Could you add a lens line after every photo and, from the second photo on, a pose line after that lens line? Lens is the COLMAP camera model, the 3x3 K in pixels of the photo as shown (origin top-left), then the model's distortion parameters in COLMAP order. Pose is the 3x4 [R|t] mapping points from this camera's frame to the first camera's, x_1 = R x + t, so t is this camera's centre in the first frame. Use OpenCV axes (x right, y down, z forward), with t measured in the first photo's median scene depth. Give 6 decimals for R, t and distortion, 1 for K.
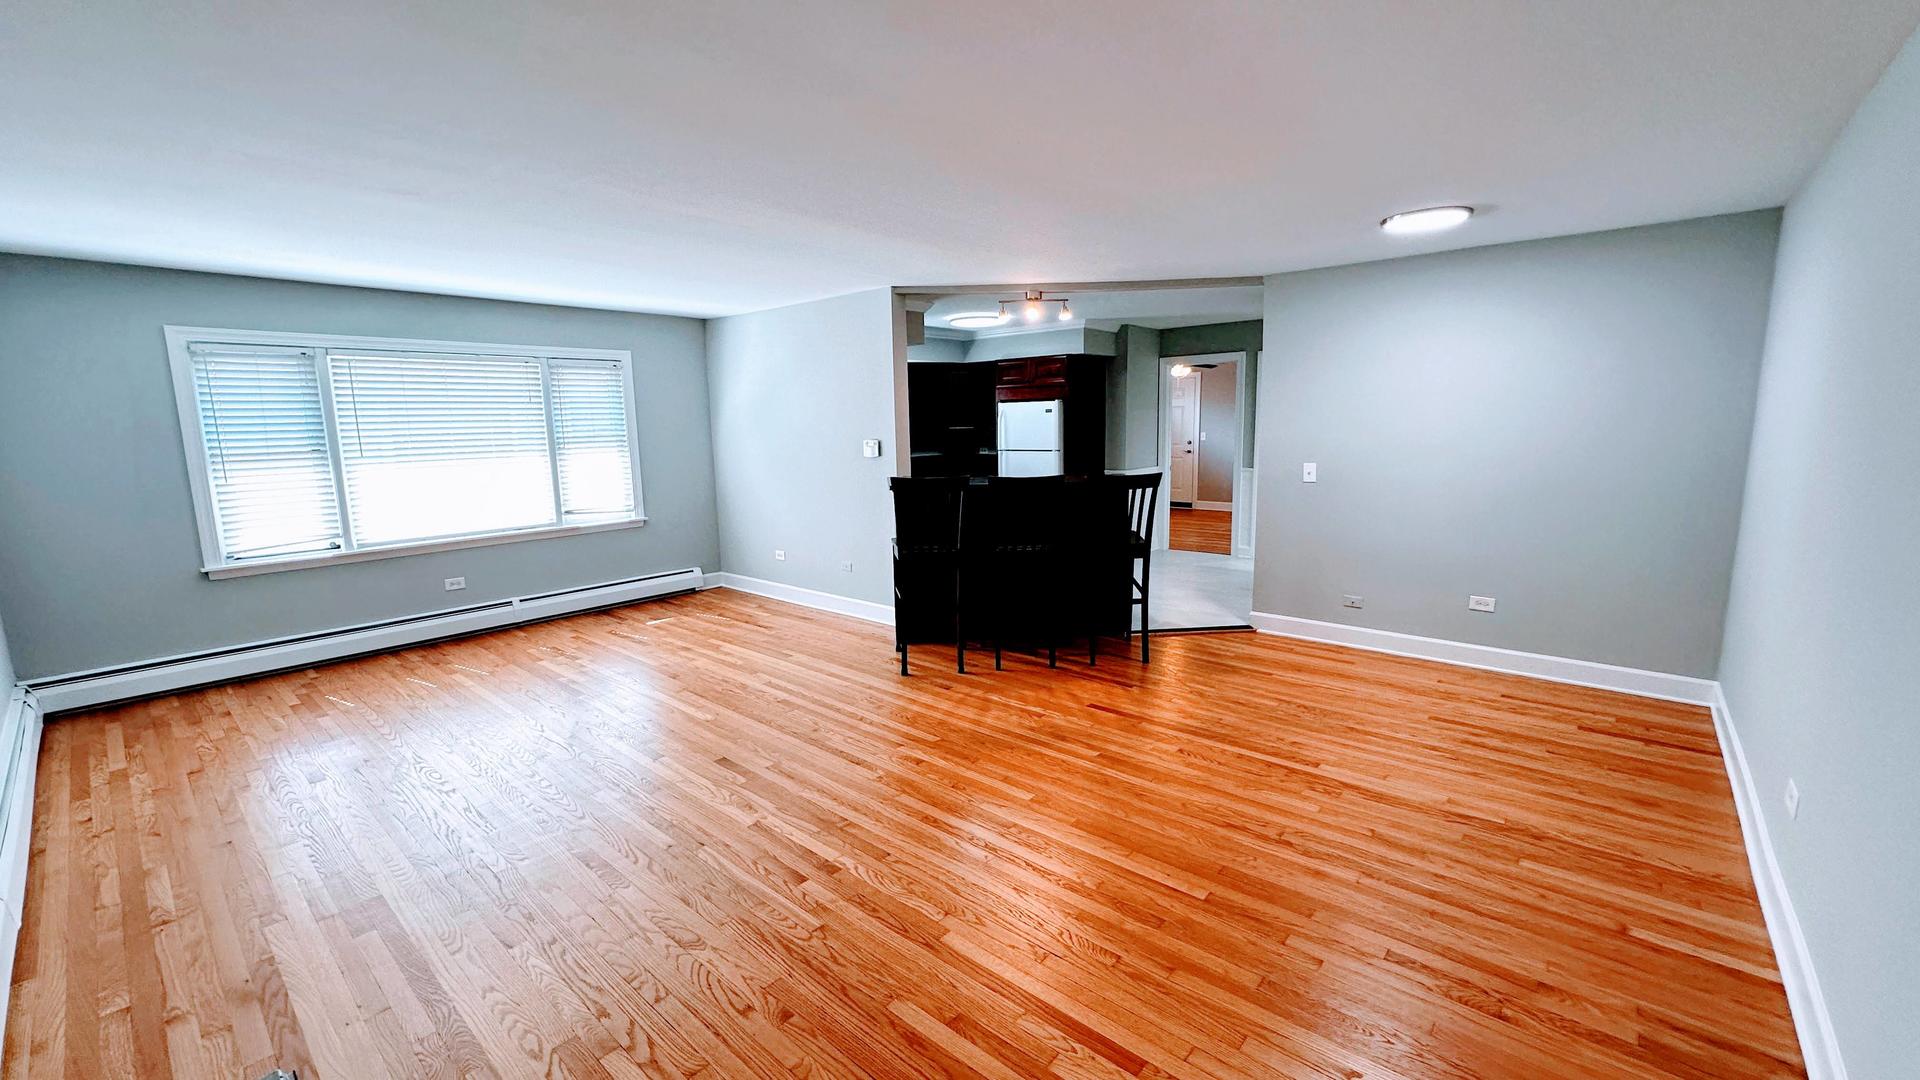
lens RADIAL K [[765.9, 0, 956.8], [0, 765.9, 532.5], [0, 0, 1]] dist [-0.000405, 0.000064]
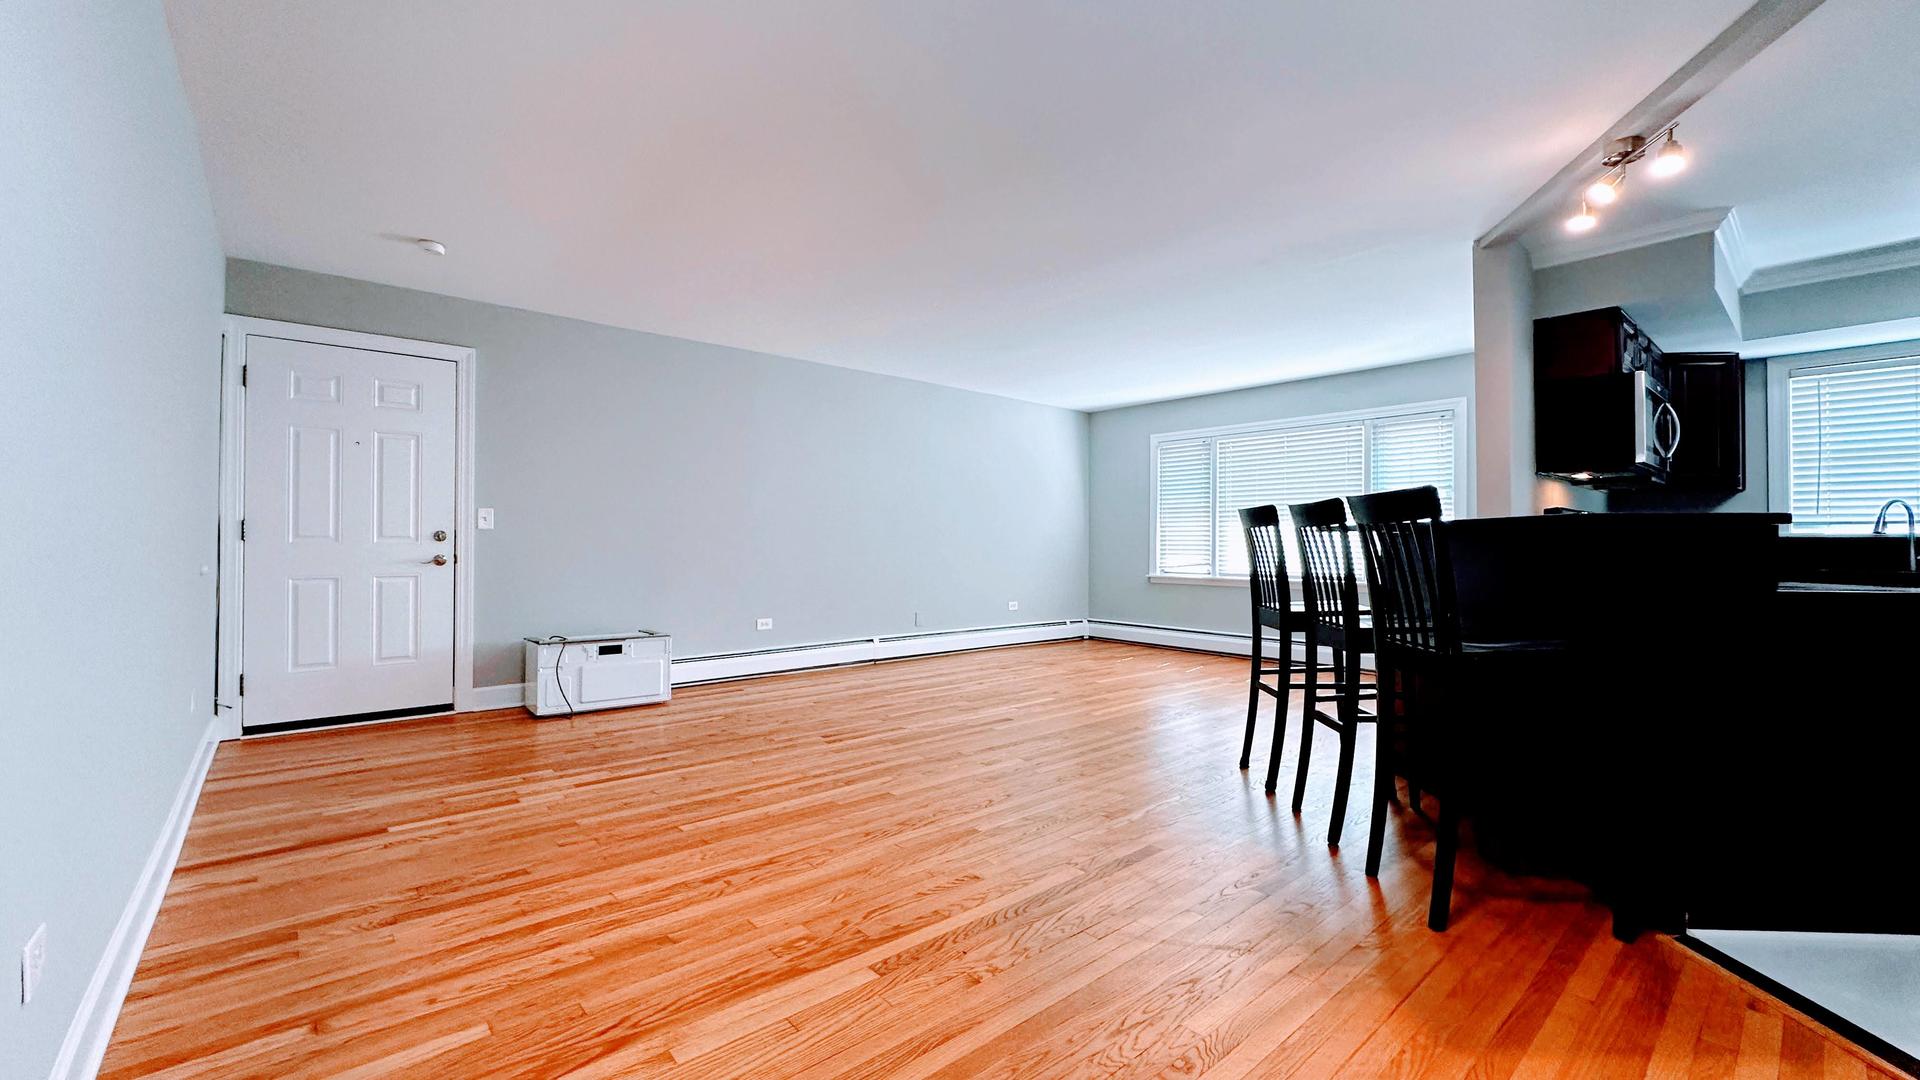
lens RADIAL K [[765.9, 0, 956.8], [0, 765.9, 532.5], [0, 0, 1]] dist [-0.000405, 0.000064]
pose [[-0.136736, 0.003607, -0.990601, 1.159608], [-0.151585, 0.988140, 0.024521, -0.032422], [0.978941, 0.153513, -0.134568, 1.249086]]
